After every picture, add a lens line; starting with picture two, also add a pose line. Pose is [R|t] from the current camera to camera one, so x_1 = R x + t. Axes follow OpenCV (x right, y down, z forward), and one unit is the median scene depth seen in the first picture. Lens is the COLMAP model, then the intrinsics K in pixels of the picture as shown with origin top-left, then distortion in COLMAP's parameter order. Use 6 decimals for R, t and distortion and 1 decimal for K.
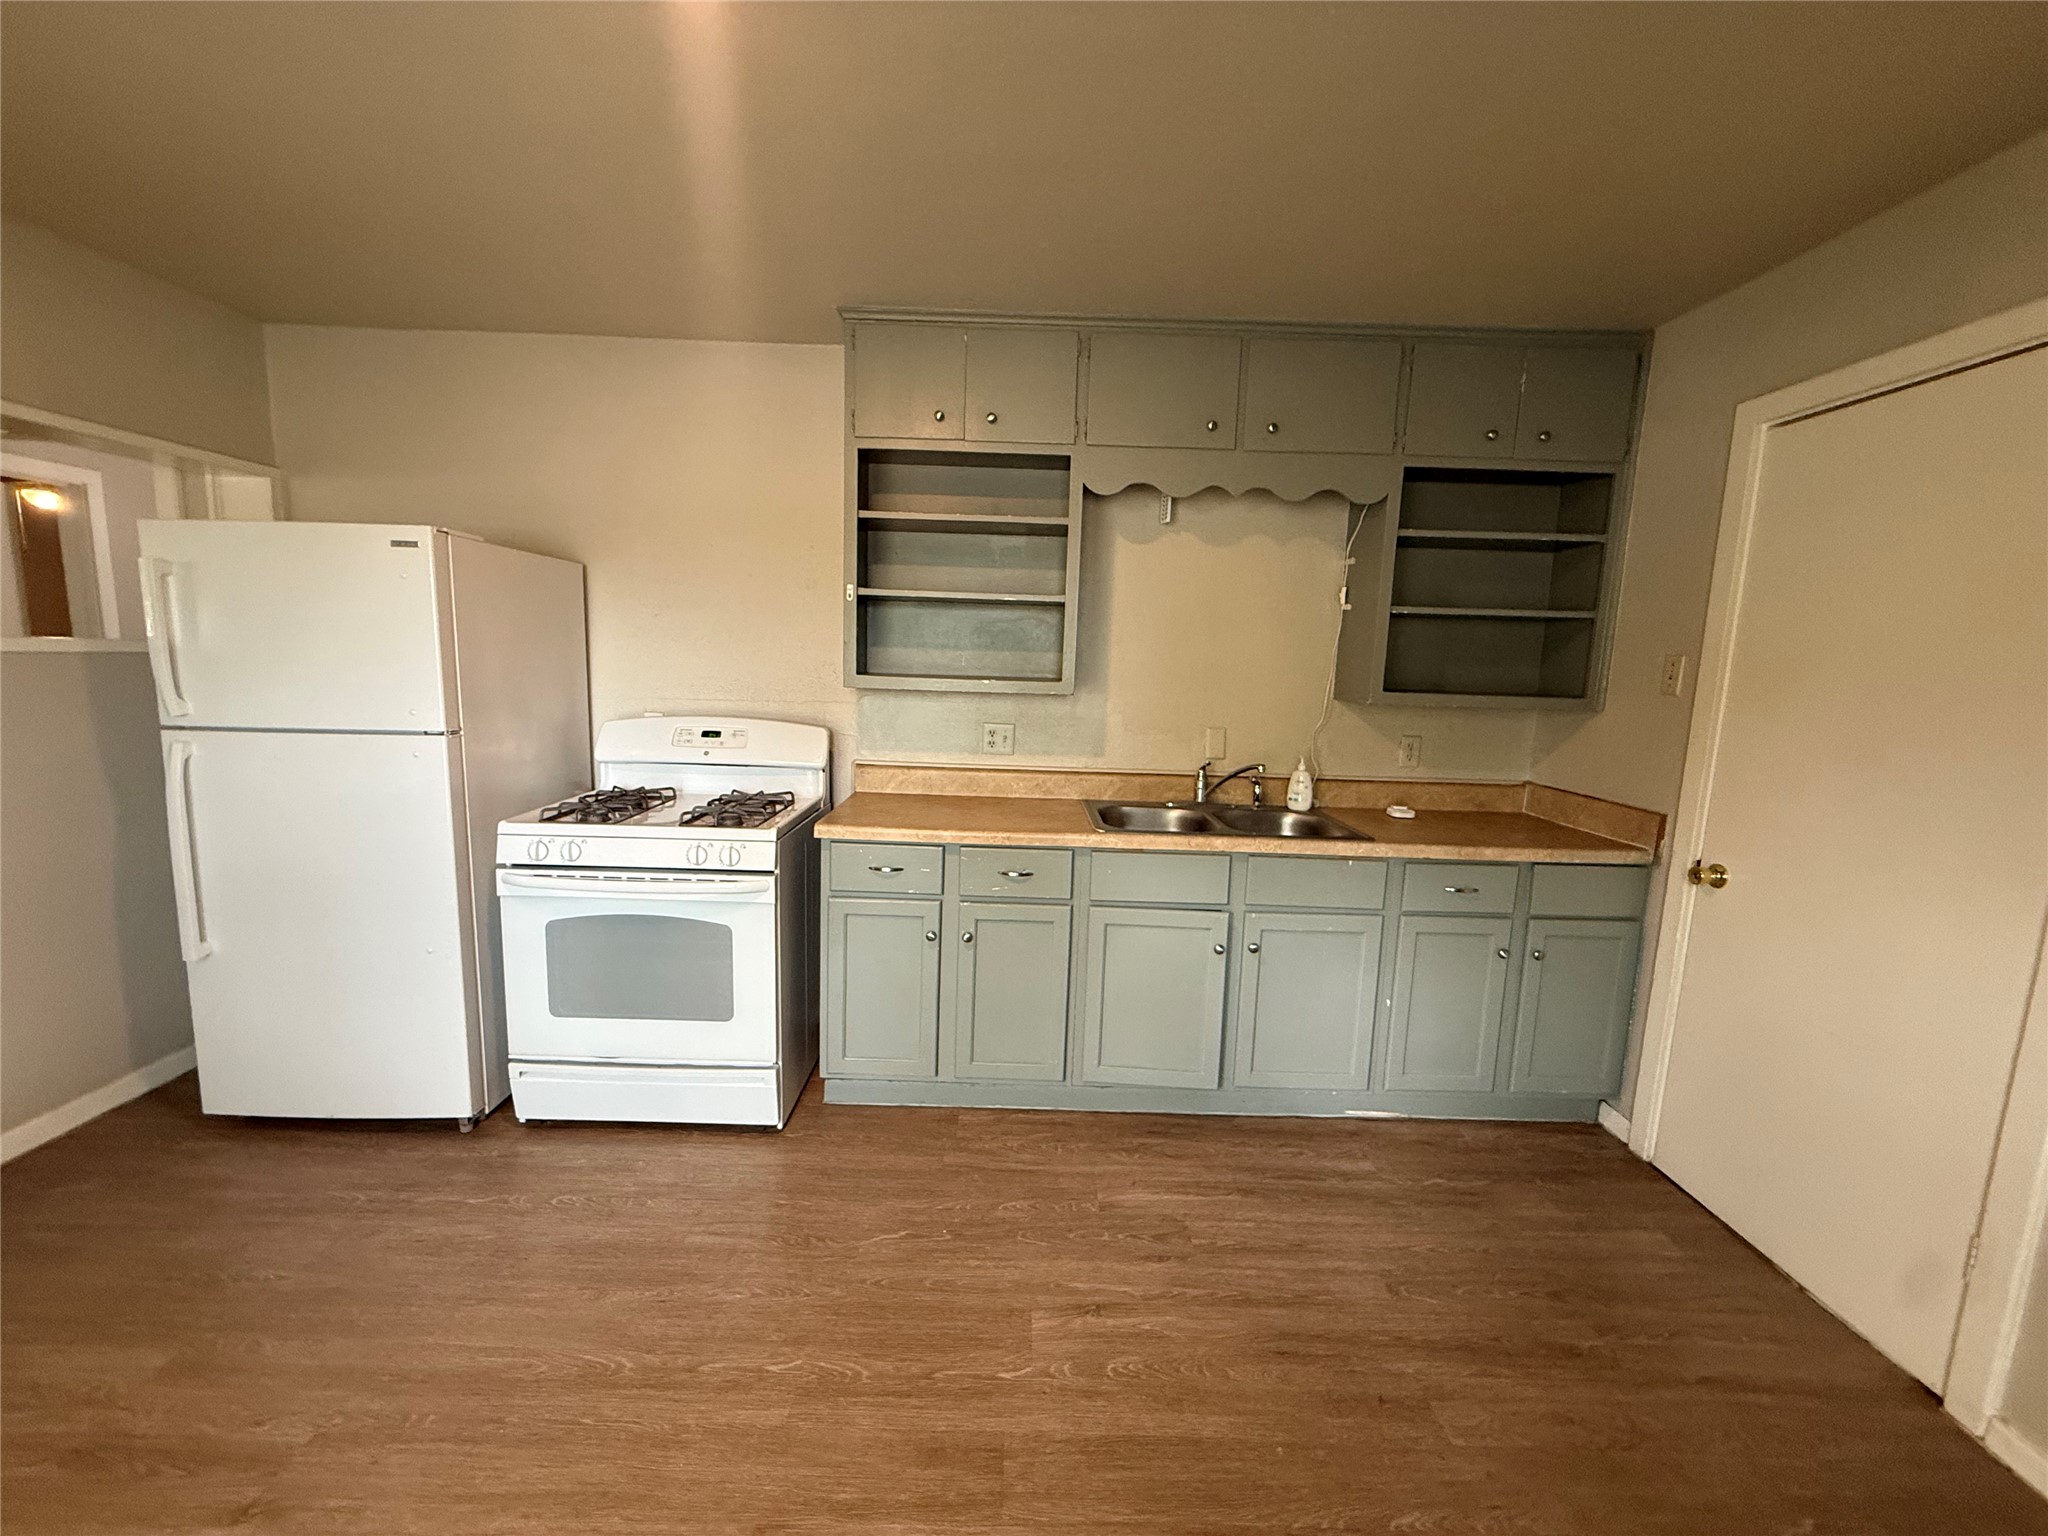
lens RADIAL K [[816.2, 0, 1021.0], [0, 816.2, 771.4], [0, 0, 1]] dist [-0.000065, -0.000175]
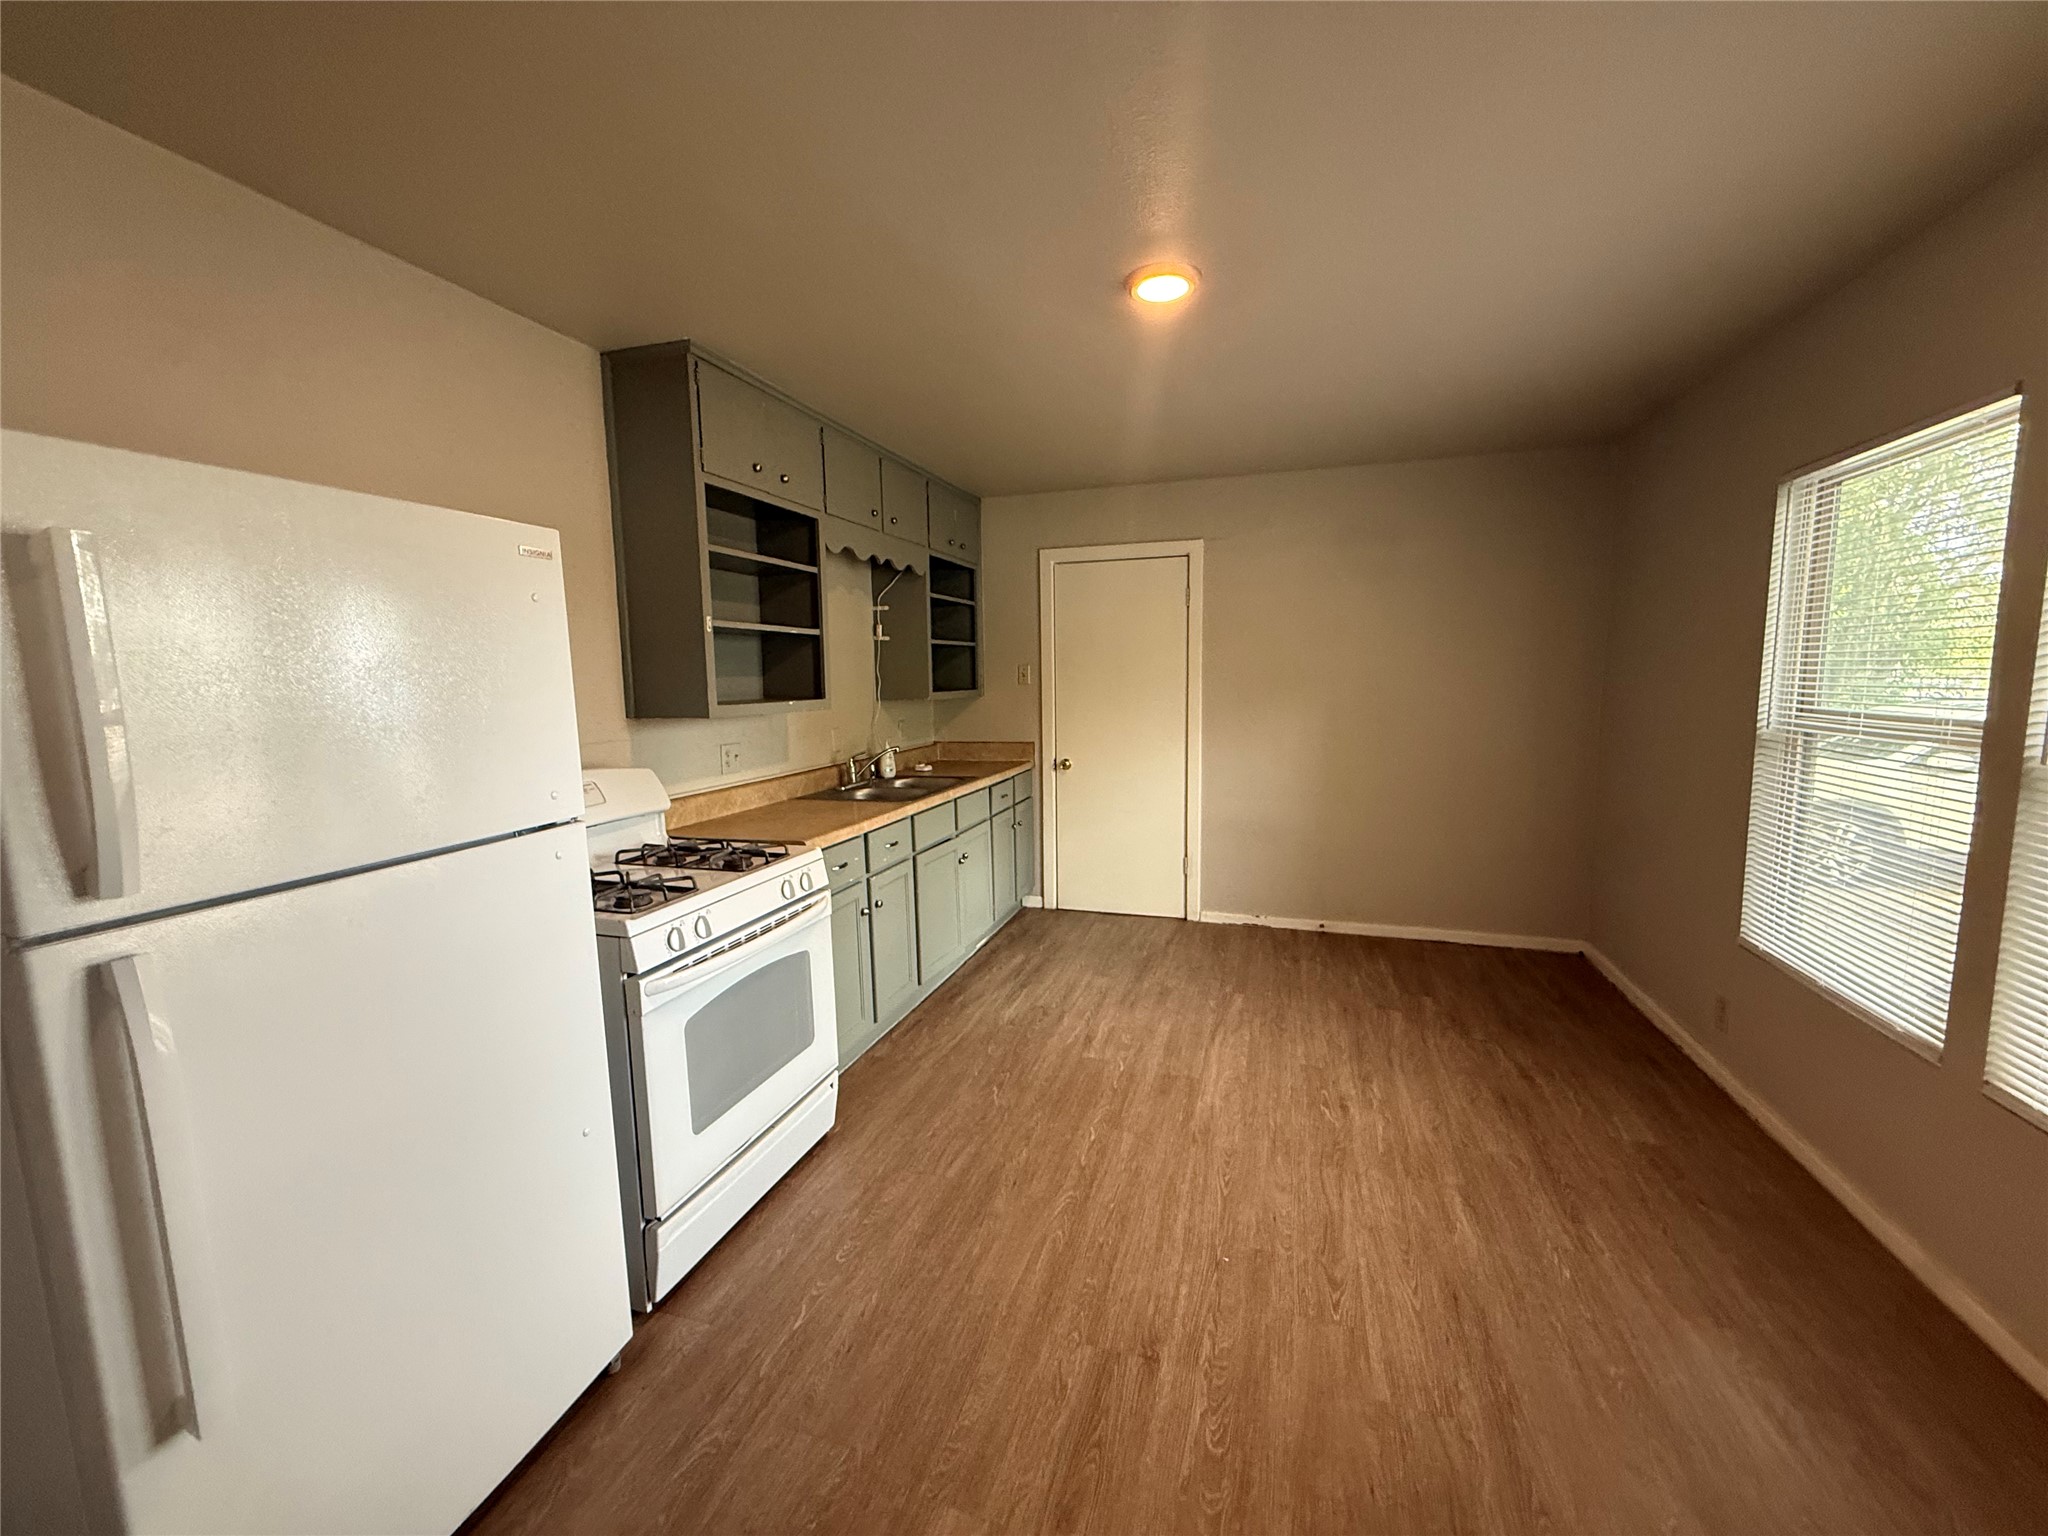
lens RADIAL K [[816.2, 0, 1021.0], [0, 816.2, 771.4], [0, 0, 1]] dist [-0.000065, -0.000175]
pose [[0.308963, -0.148885, 0.939348, -1.141930], [0.160632, 0.981651, 0.102756, -0.089539], [-0.937411, 0.119142, 0.327210, 0.361472]]
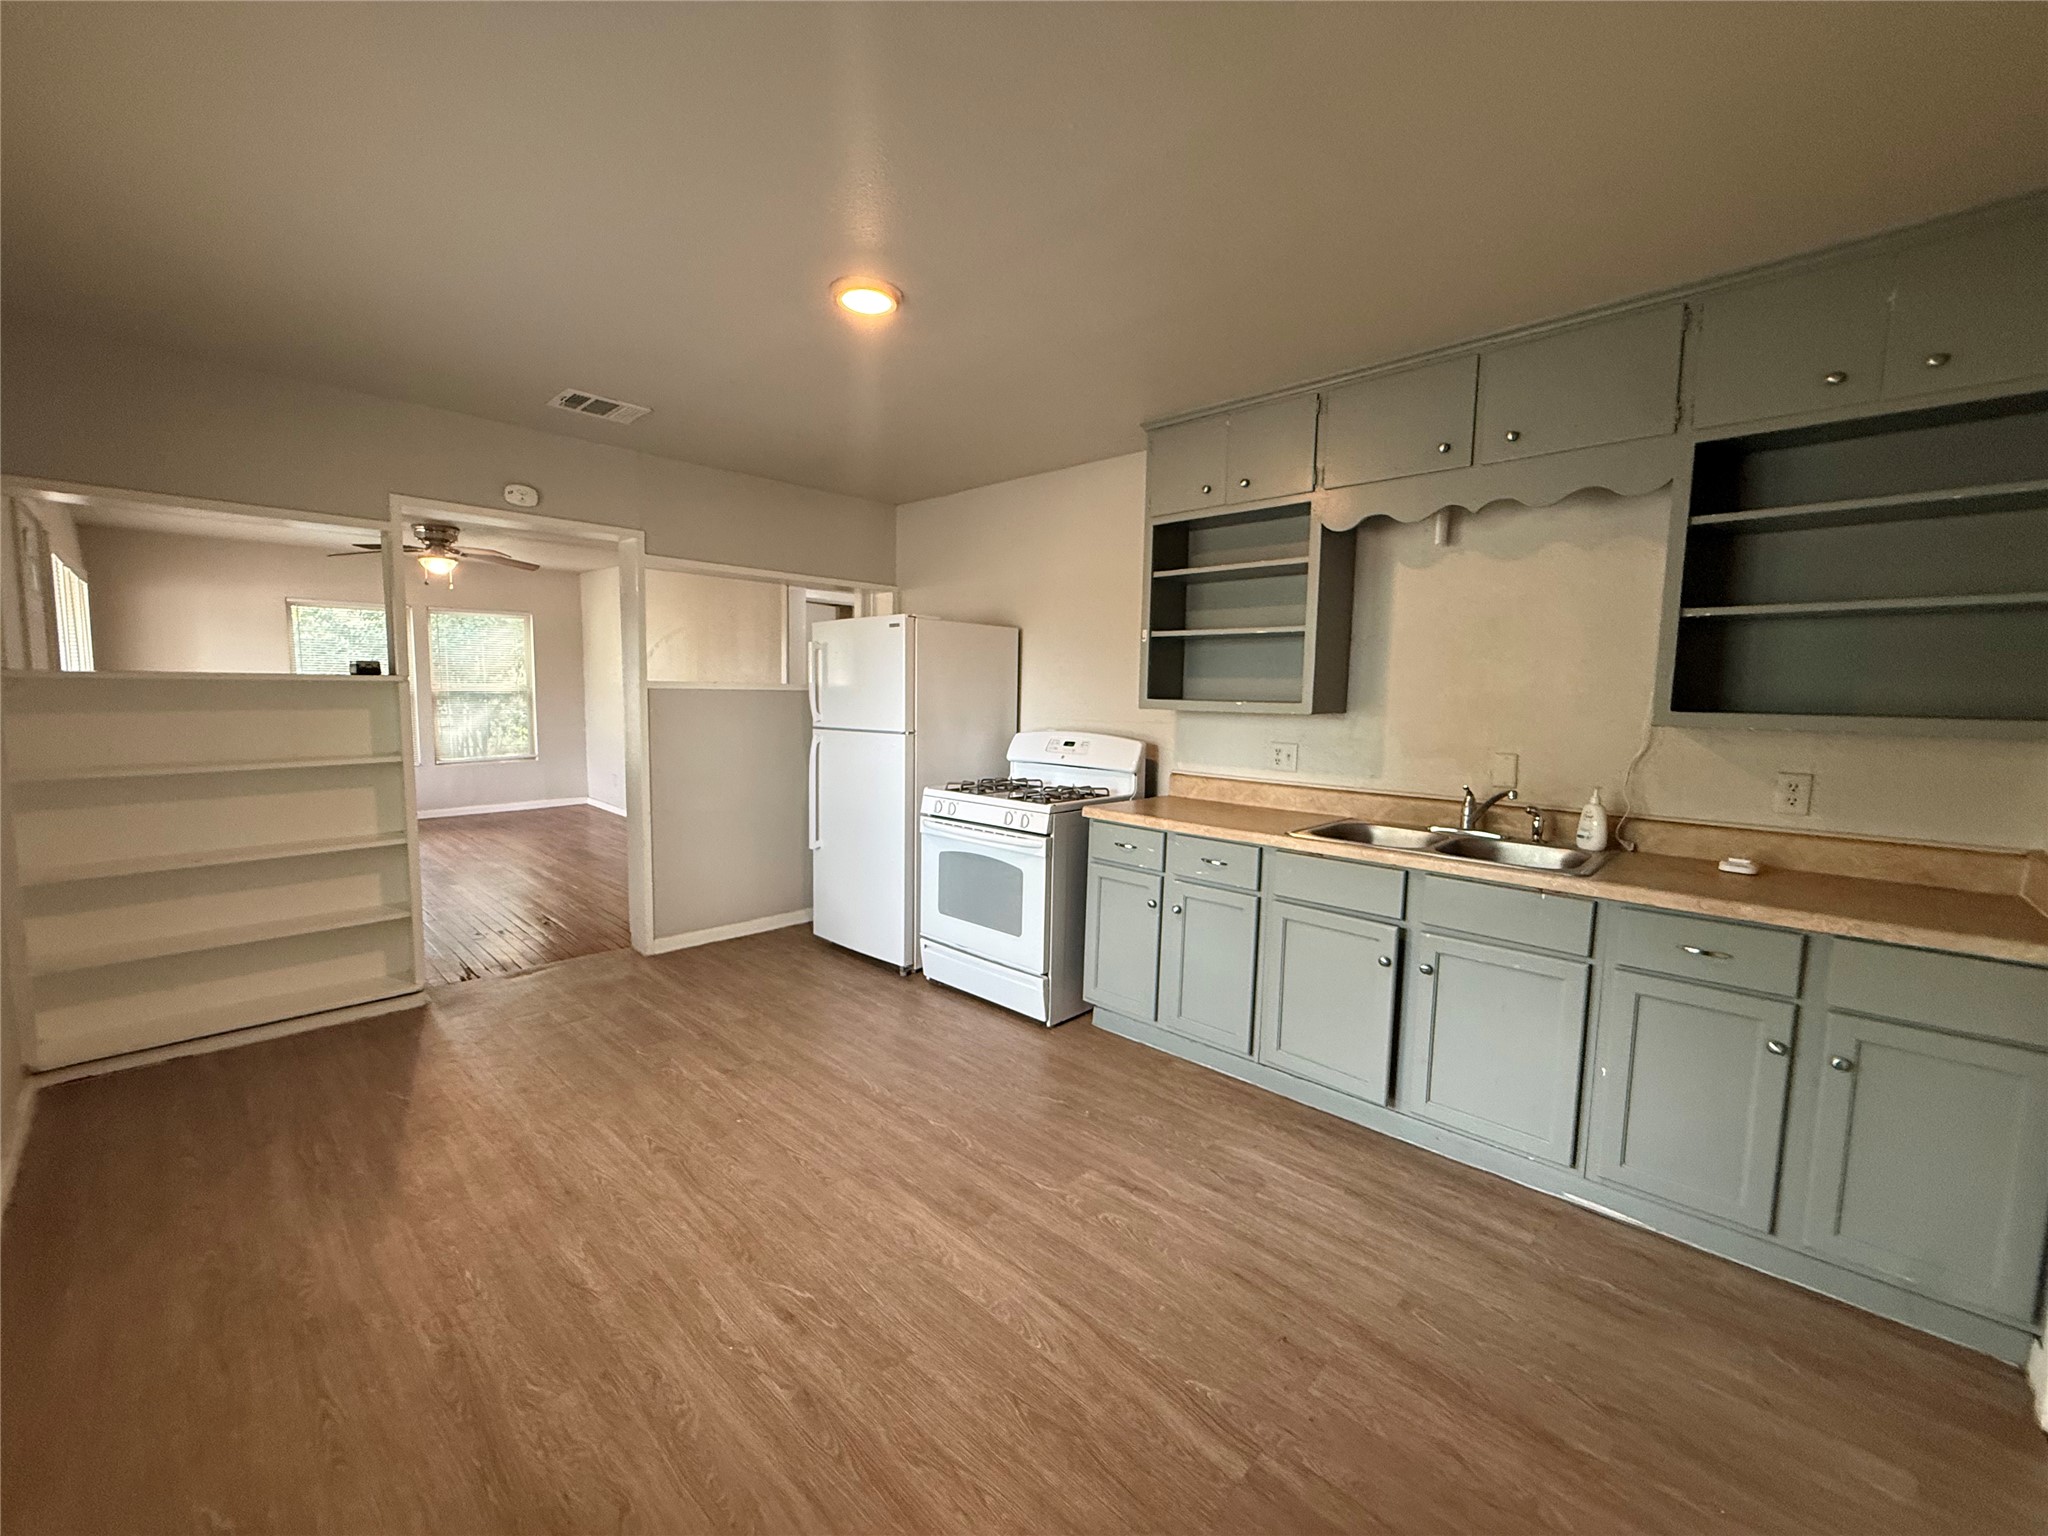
lens RADIAL K [[817.4, 0, 1021.1], [0, 817.4, 772.6], [0, 0, 1]] dist [0.000618, -0.000397]
pose [[0.722643, 0.050103, -0.689403, 0.597289], [-0.090452, 0.995648, -0.022453, 0.047696], [0.685278, 0.078584, 0.724030, -0.060908]]
